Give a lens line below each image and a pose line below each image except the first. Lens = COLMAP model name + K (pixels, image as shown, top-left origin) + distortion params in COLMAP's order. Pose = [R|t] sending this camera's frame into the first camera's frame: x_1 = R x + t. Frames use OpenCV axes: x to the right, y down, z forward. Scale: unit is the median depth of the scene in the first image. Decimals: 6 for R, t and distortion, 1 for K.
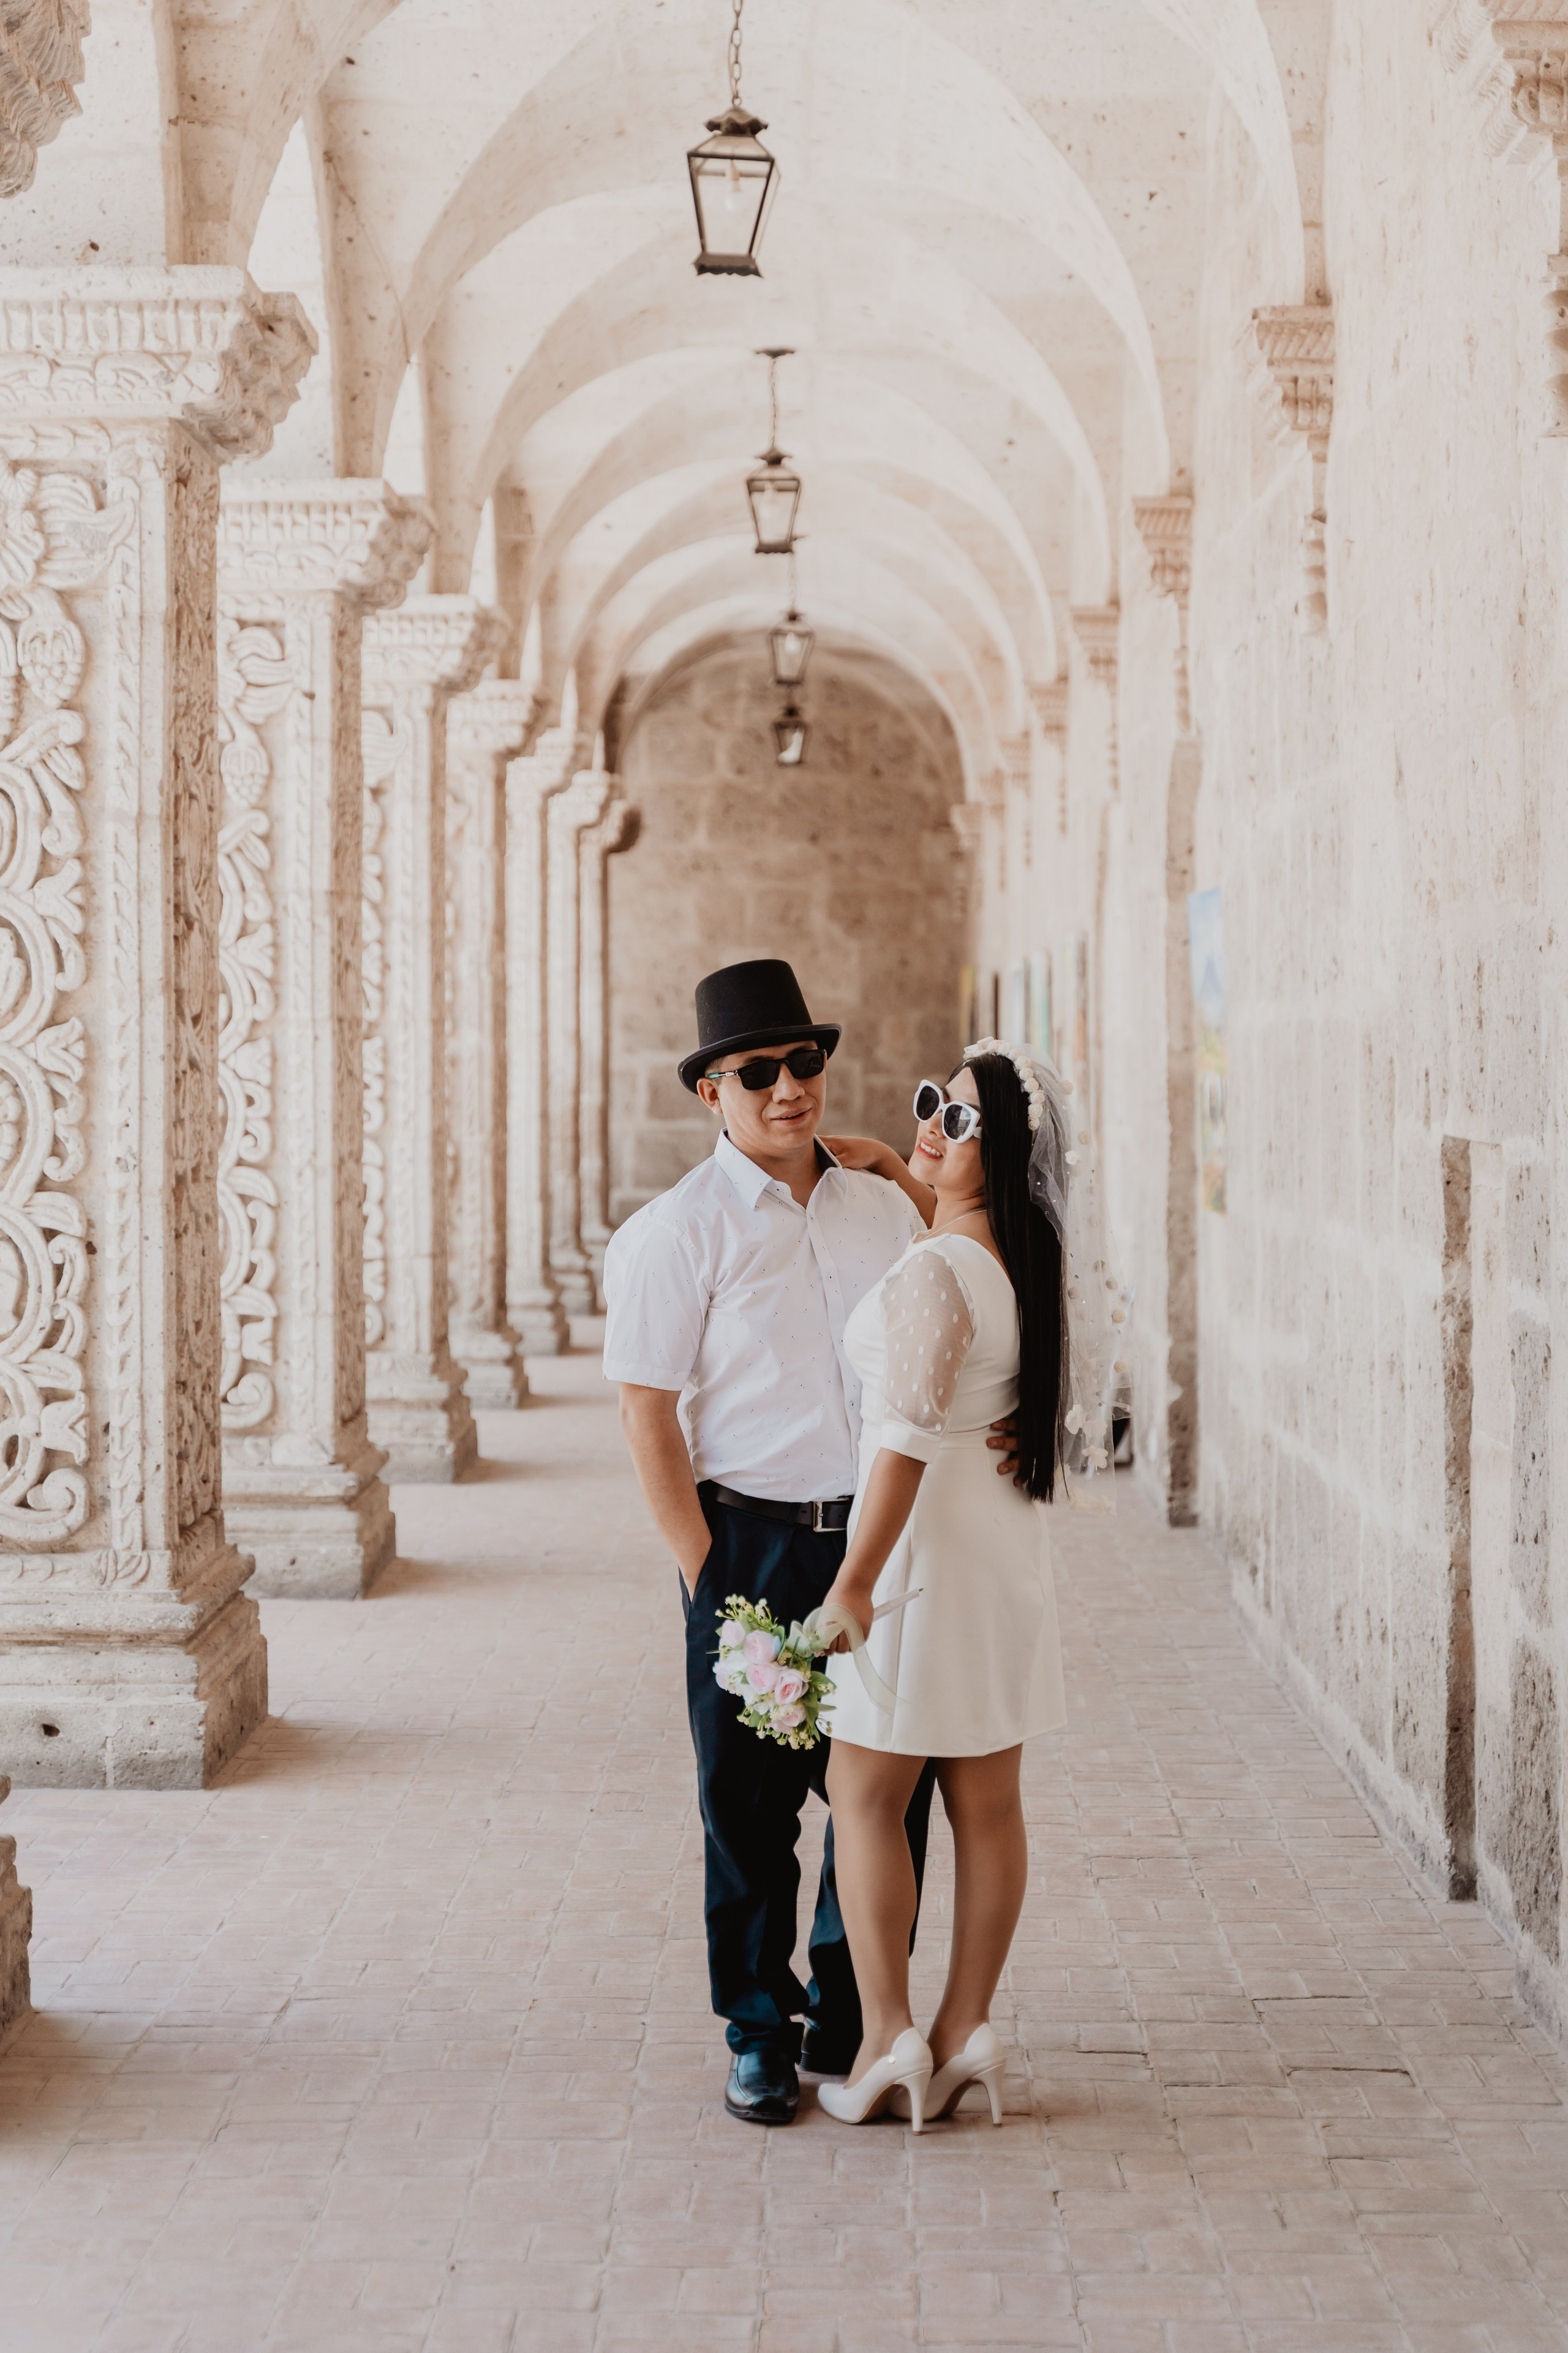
lens RADIAL K [[3733.2, 0, 788.6], [0, 3733.2, 1104.4], [0, 0, 1]] dist [0.028376, -0.042210]
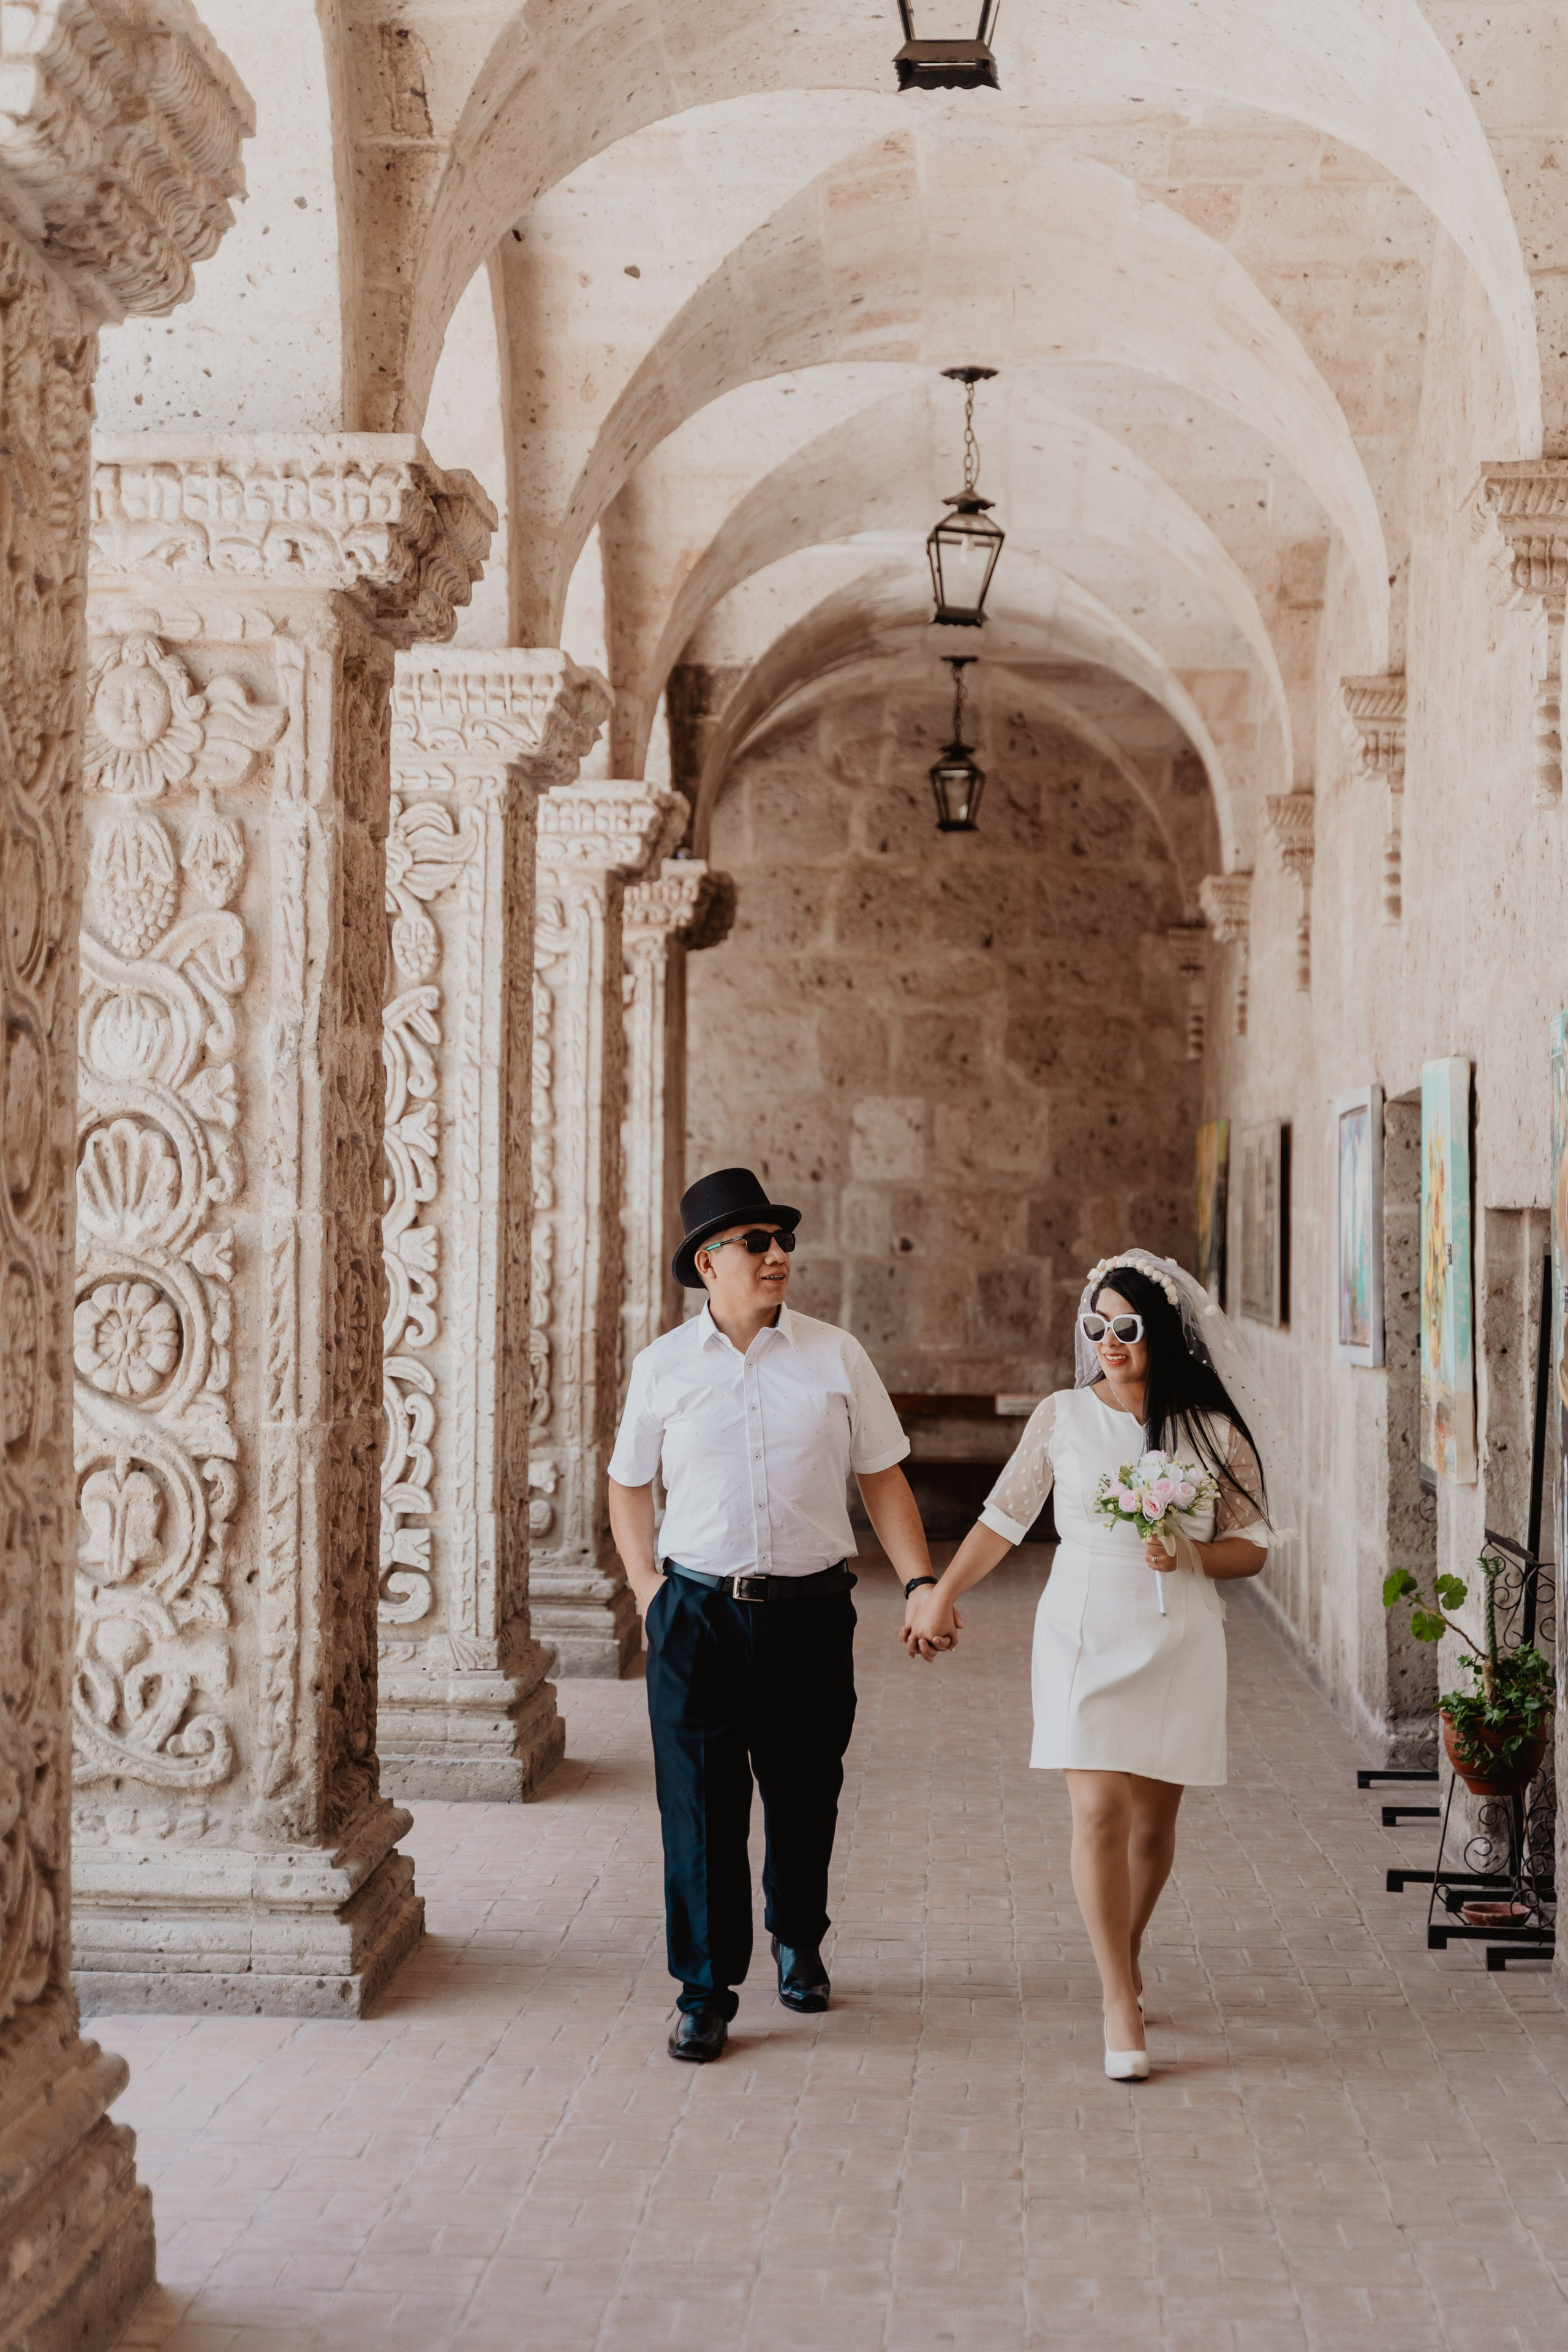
lens RADIAL K [[3705.2, 0, 784.0], [0, 3705.2, 1176.0], [0, 0, 1]] dist [0.009552, 0.012052]
pose [[0.999053, 0.010484, -0.042230, -0.004338], [-0.011843, 0.999416, -0.032065, -0.011906], [0.041870, 0.032534, 0.998593, 0.843318]]
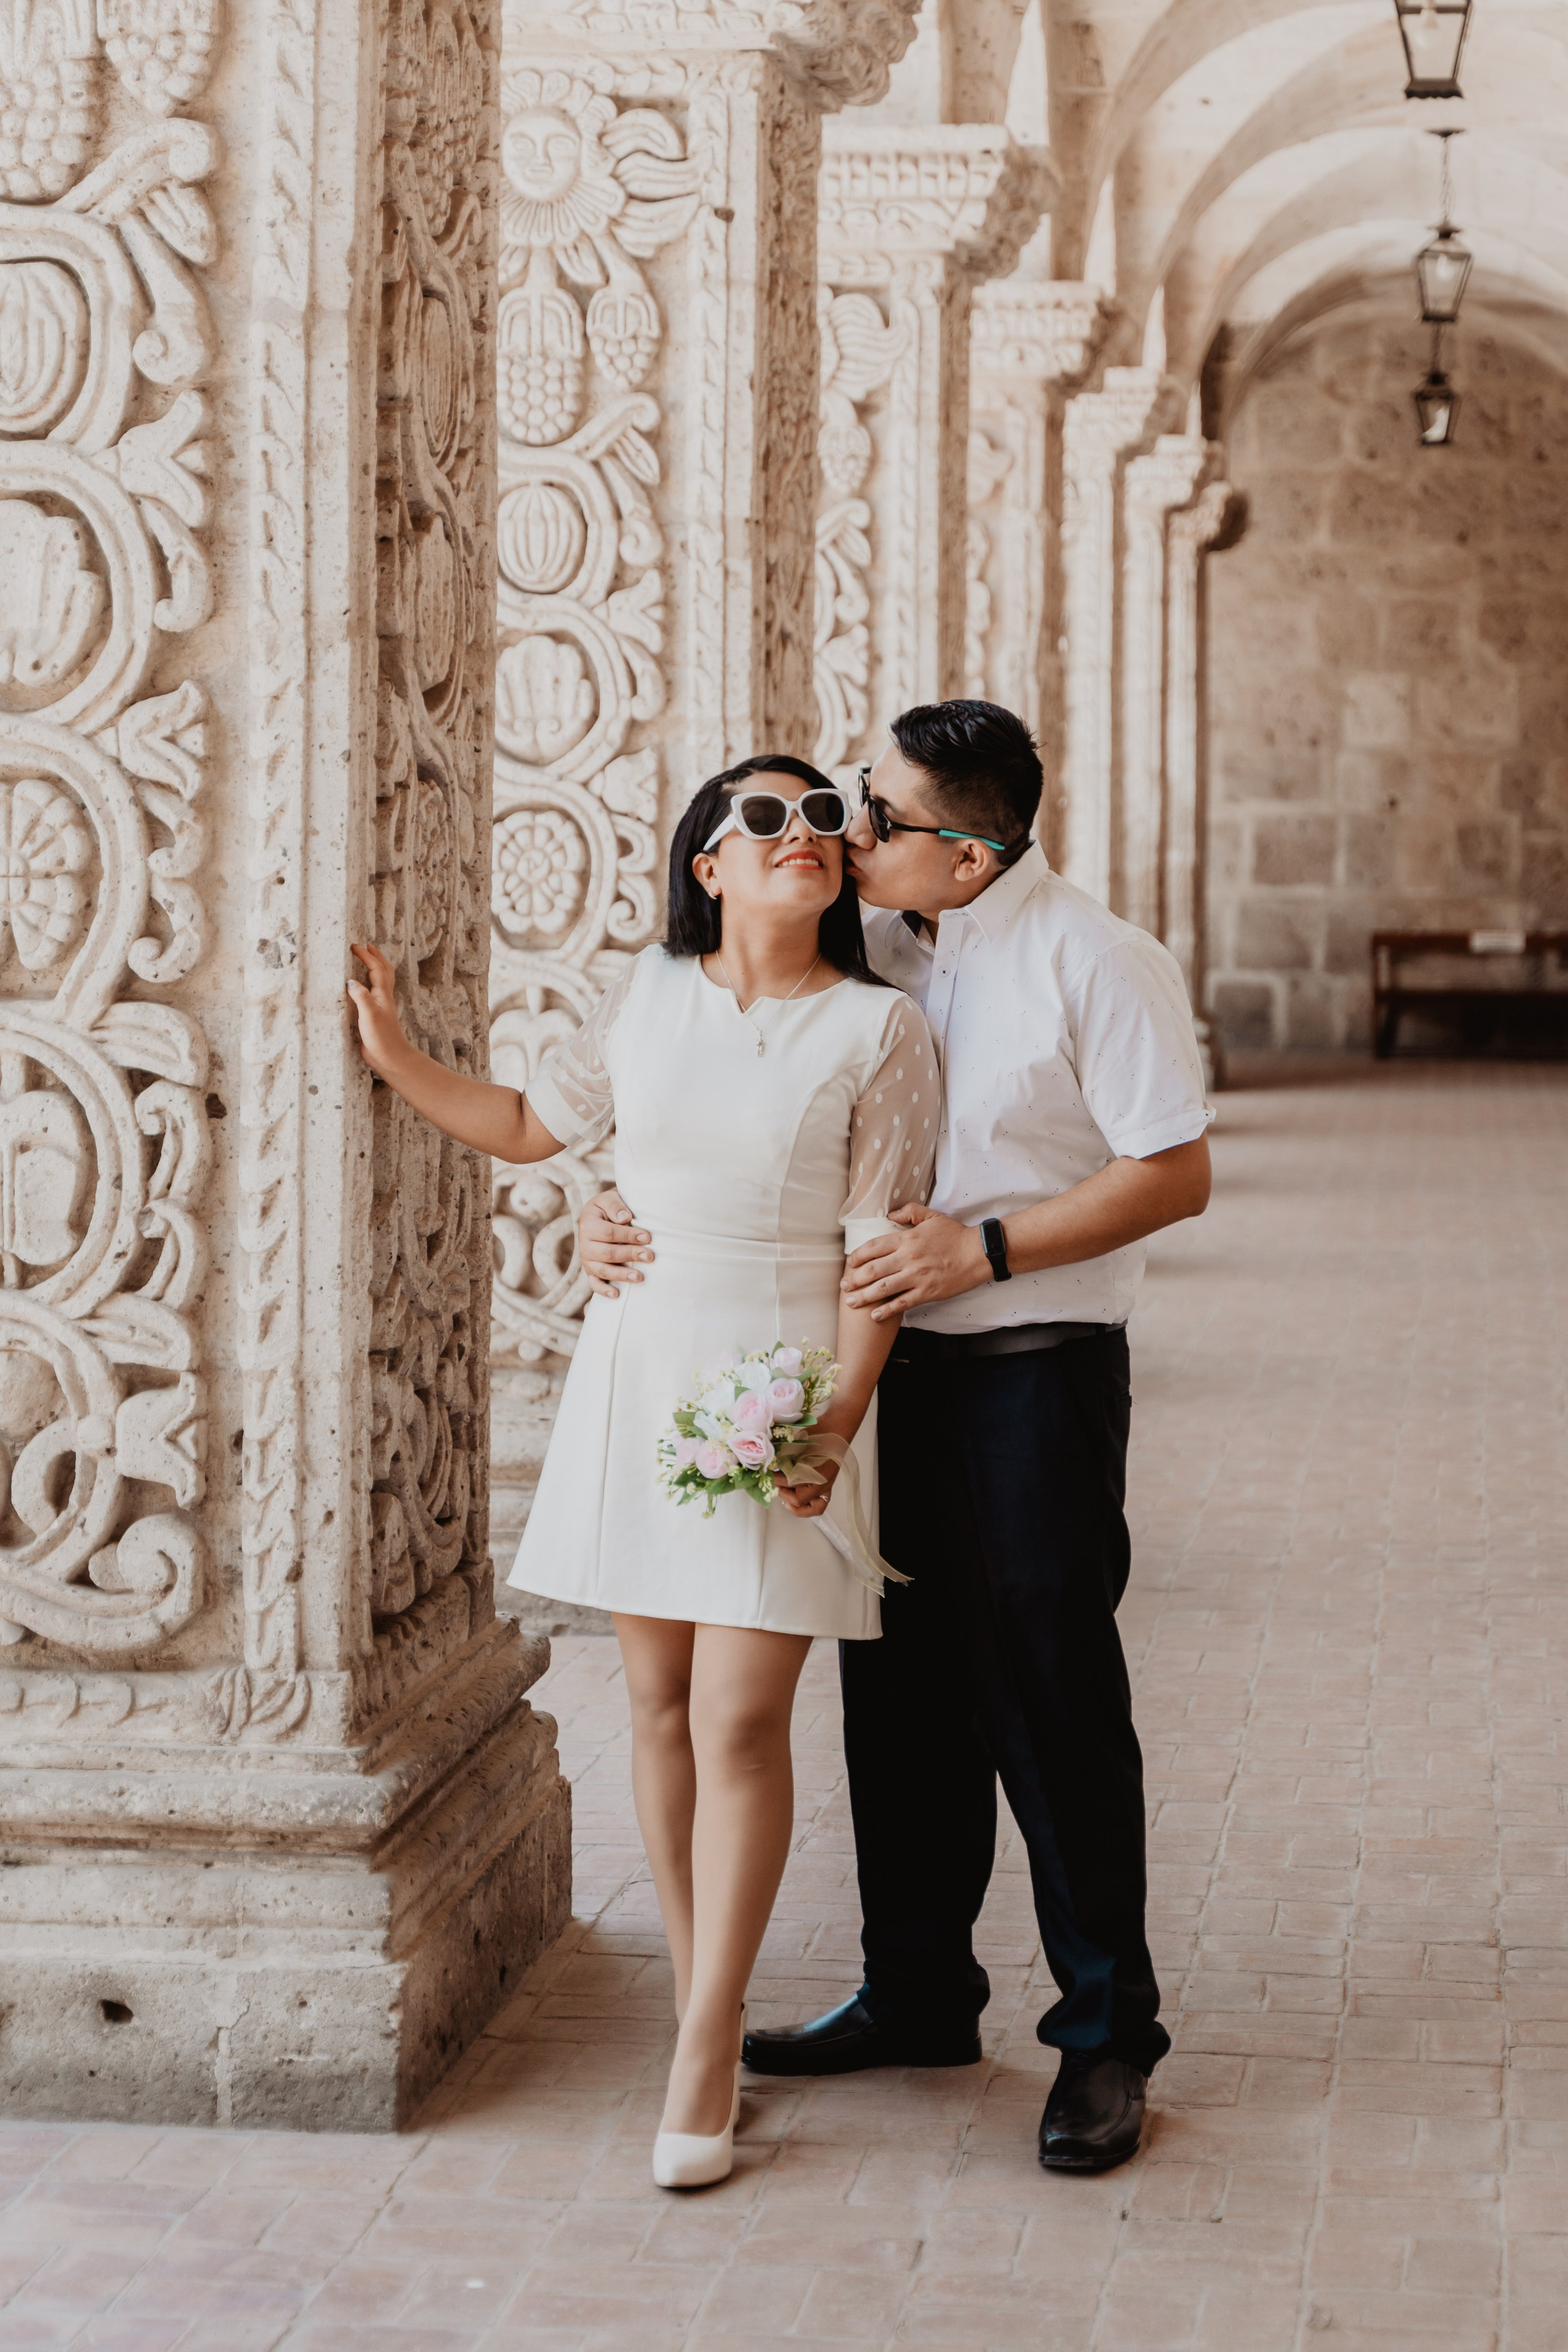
lens RADIAL K [[4114.1, 0, 1123.8], [0, 4114.1, 744.2], [0, 0, 1]] dist [-0.037744, 0.069079]
pose [[0.997520, 0.005782, -0.070140, -0.010073], [-0.007919, 0.999511, -0.030233, 0.002110], [0.069931, 0.030714, 0.997079, 0.307531]]
